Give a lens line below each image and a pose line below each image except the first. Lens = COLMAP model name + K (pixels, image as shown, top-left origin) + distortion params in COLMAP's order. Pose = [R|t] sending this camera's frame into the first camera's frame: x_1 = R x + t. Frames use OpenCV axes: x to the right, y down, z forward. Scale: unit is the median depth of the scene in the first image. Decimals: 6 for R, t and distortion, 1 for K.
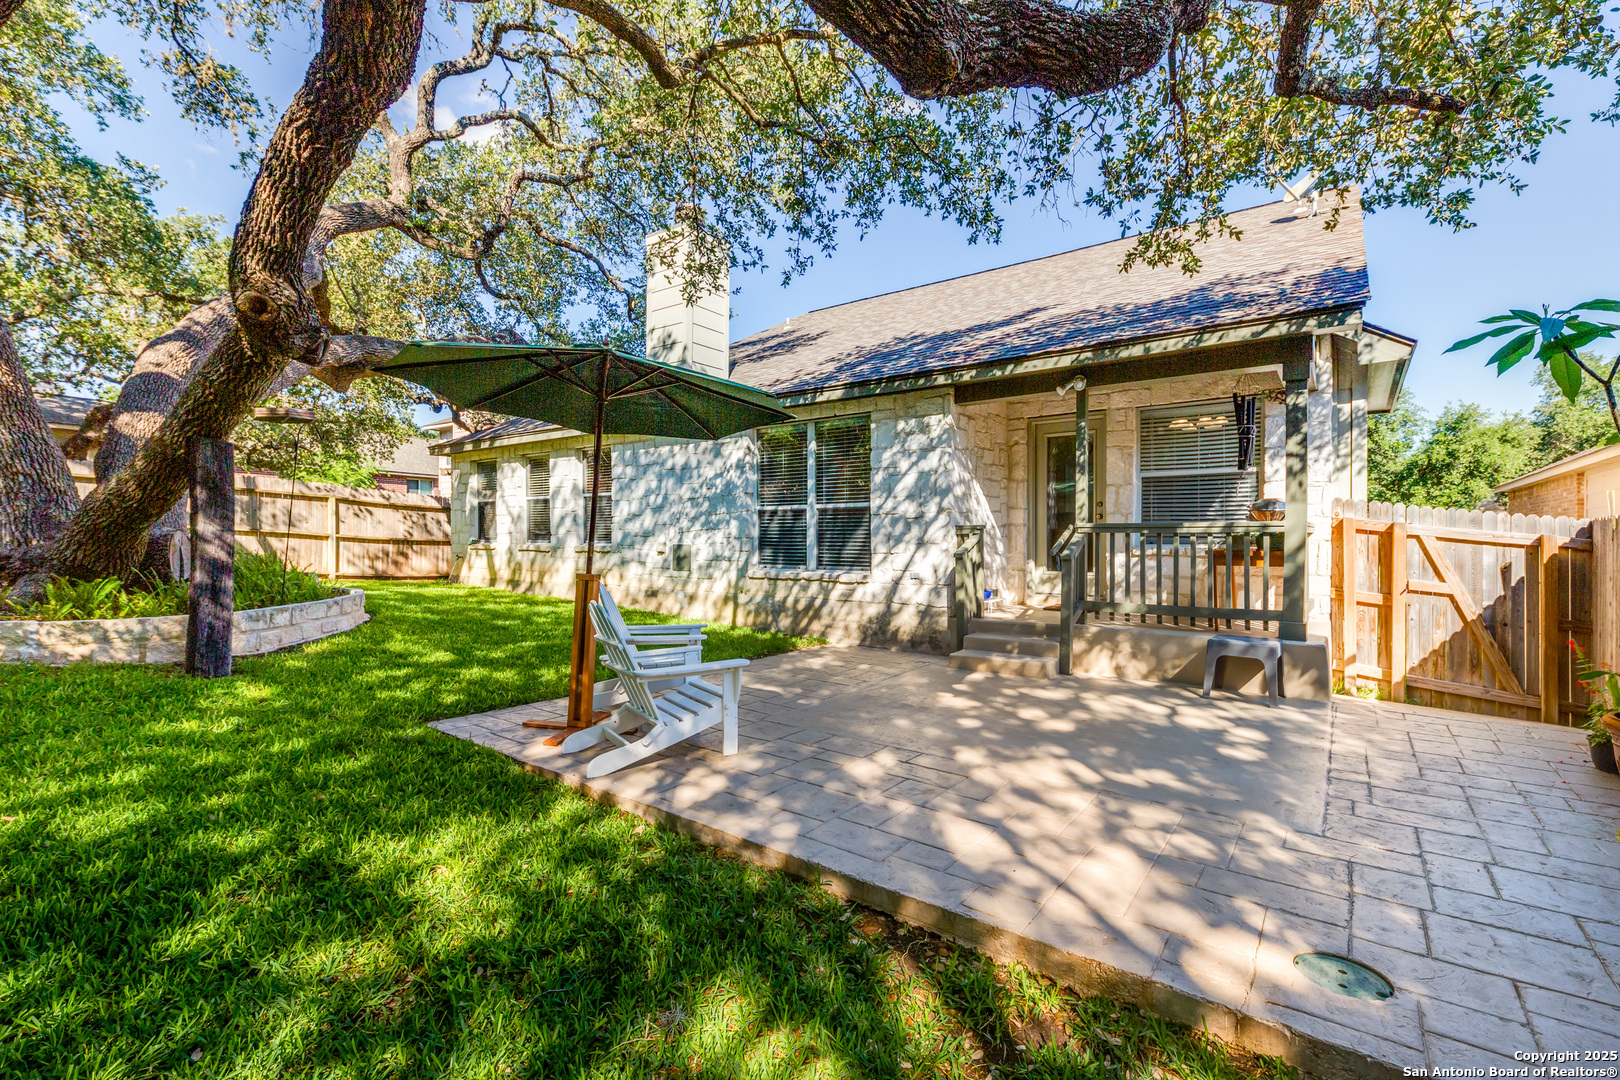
lens RADIAL K [[717.7, 0, 809.3], [0, 717.7, 539.4], [0, 0, 1]] dist [0.009262, -0.005039]
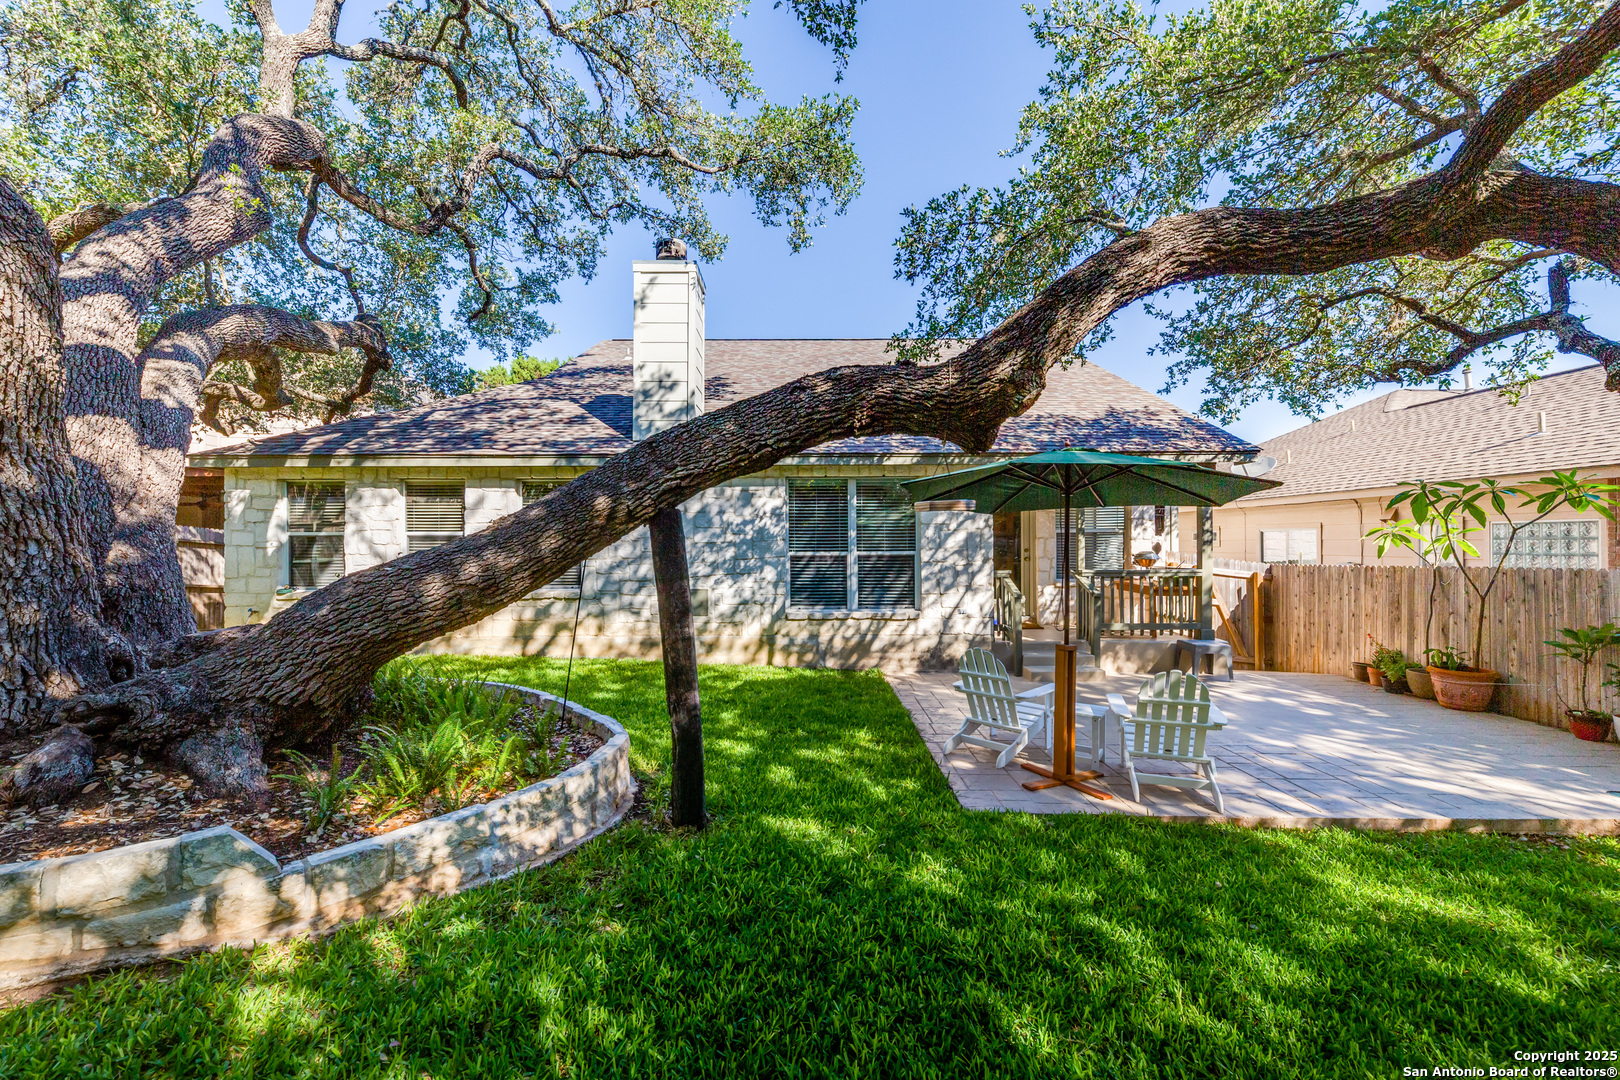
lens RADIAL K [[663.0, 0, 810.4], [0, 663.0, 534.9], [0, 0, 1]] dist [-0.003216, -0.000427]
pose [[0.796644, 0.002208, 0.604445, -0.673747], [0.008412, 0.999856, -0.014739, -0.061225], [-0.604390, 0.016826, 0.796511, 0.219313]]
